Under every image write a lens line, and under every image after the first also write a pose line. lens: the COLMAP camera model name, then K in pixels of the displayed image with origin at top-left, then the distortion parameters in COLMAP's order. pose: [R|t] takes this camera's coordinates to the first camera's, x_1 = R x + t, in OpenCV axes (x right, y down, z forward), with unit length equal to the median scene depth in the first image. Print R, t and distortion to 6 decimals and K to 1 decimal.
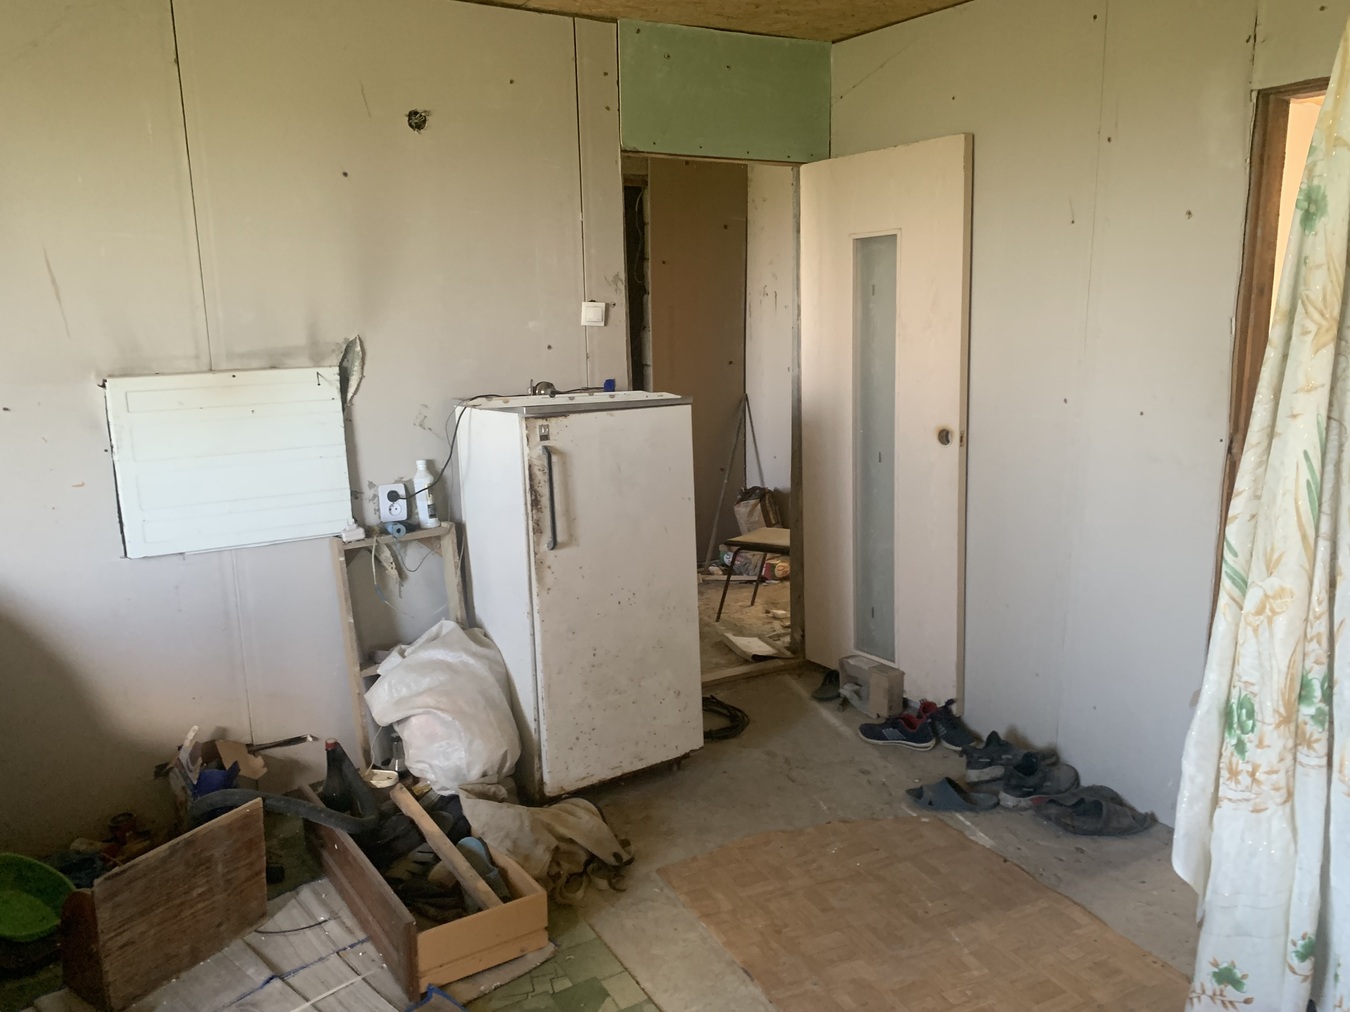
lens RADIAL K [[1074.2, 0, 656.7], [0, 1074.2, 508.3], [0, 0, 1]] dist [0.032666, -0.036707]
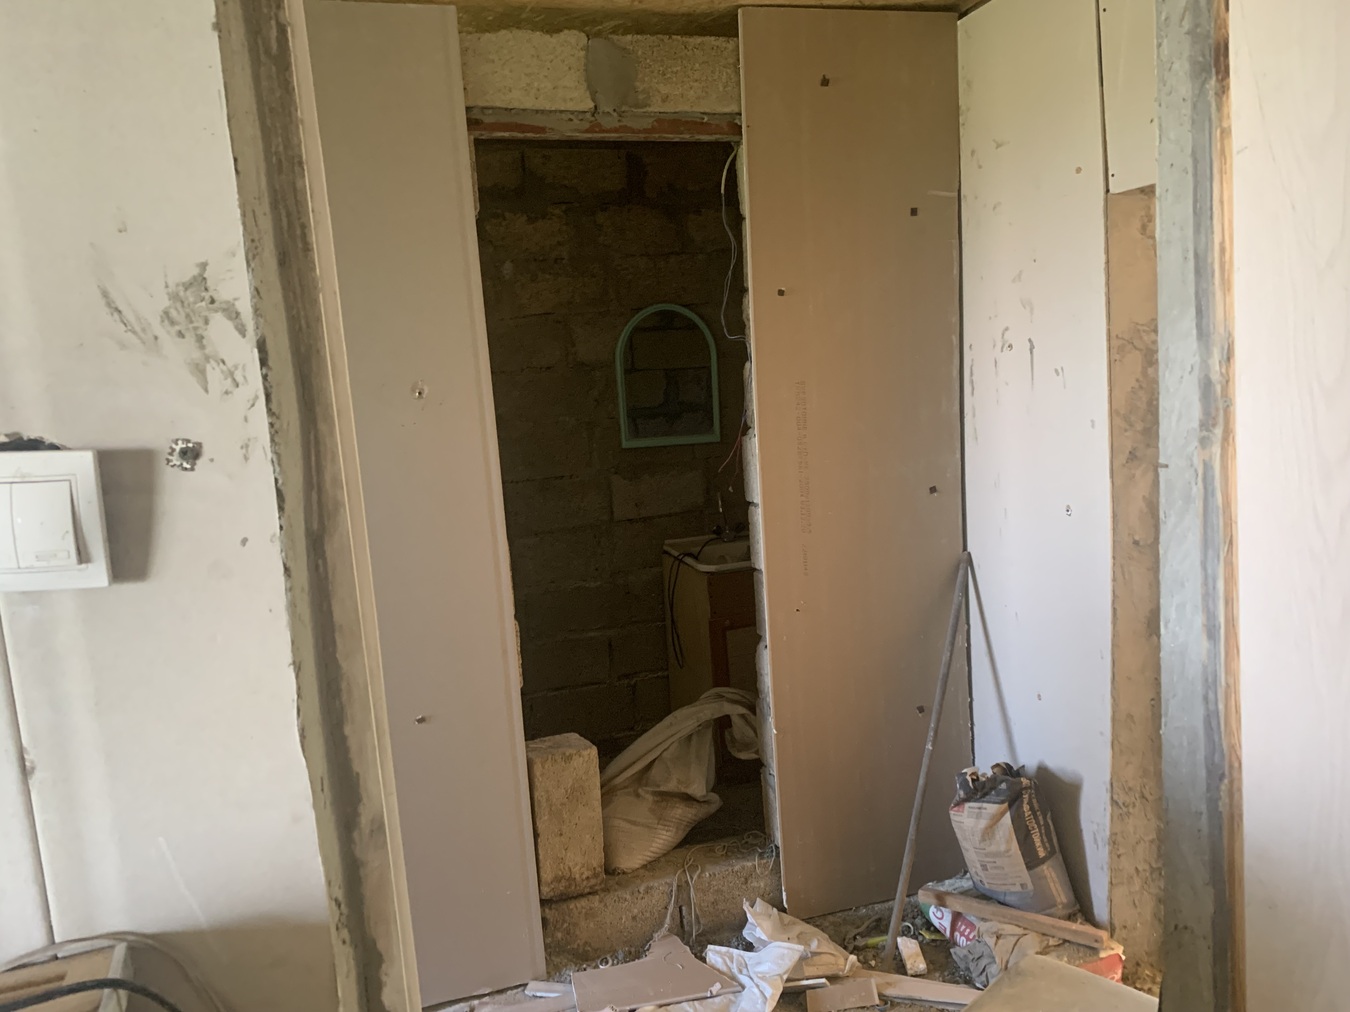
lens RADIAL K [[1074.2, 0, 656.7], [0, 1074.2, 508.3], [0, 0, 1]] dist [0.032666, -0.036707]
pose [[0.980887, -0.023709, -0.193129, 0.041743], [0.012609, 0.998208, -0.058499, -0.104672], [0.194170, 0.054946, 0.979428, 0.522479]]
